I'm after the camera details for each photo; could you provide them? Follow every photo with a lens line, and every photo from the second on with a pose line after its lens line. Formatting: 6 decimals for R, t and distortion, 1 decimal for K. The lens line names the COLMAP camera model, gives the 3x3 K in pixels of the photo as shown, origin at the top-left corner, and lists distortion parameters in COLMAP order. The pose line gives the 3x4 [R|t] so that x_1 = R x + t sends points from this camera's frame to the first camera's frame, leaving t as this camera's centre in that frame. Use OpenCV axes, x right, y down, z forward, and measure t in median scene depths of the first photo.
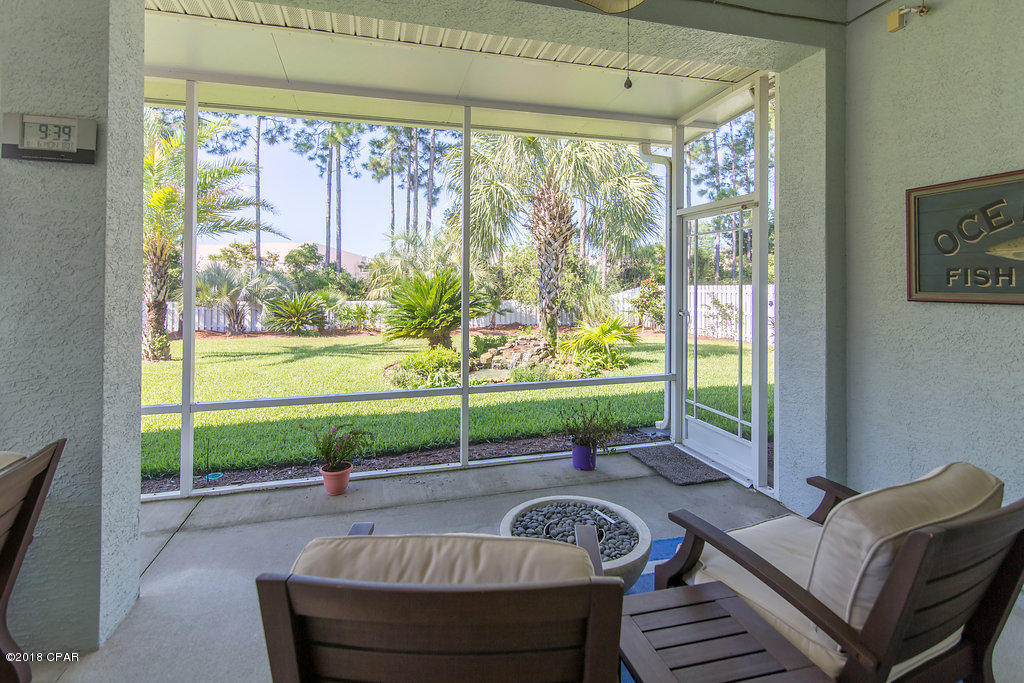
lens RADIAL K [[489.1, 0, 507.0], [0, 489.1, 278.5], [0, 0, 1]] dist [-0.001318, -0.000232]
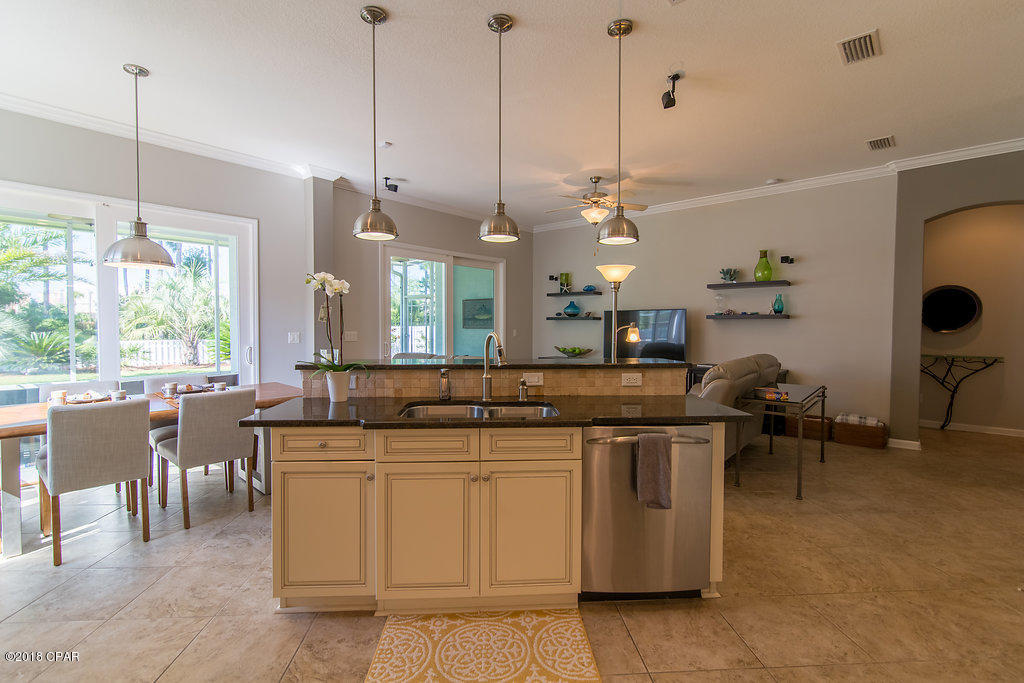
lens RADIAL K [[468.9, 0, 511.8], [0, 468.9, 339.1], [0, 0, 1]] dist [0.002958, 0.000632]
pose [[0.835243, -0.016804, 0.549624, -0.539725], [-0.005873, 0.999203, 0.039474, -0.011310], [-0.549849, -0.036198, 0.834479, -1.372884]]
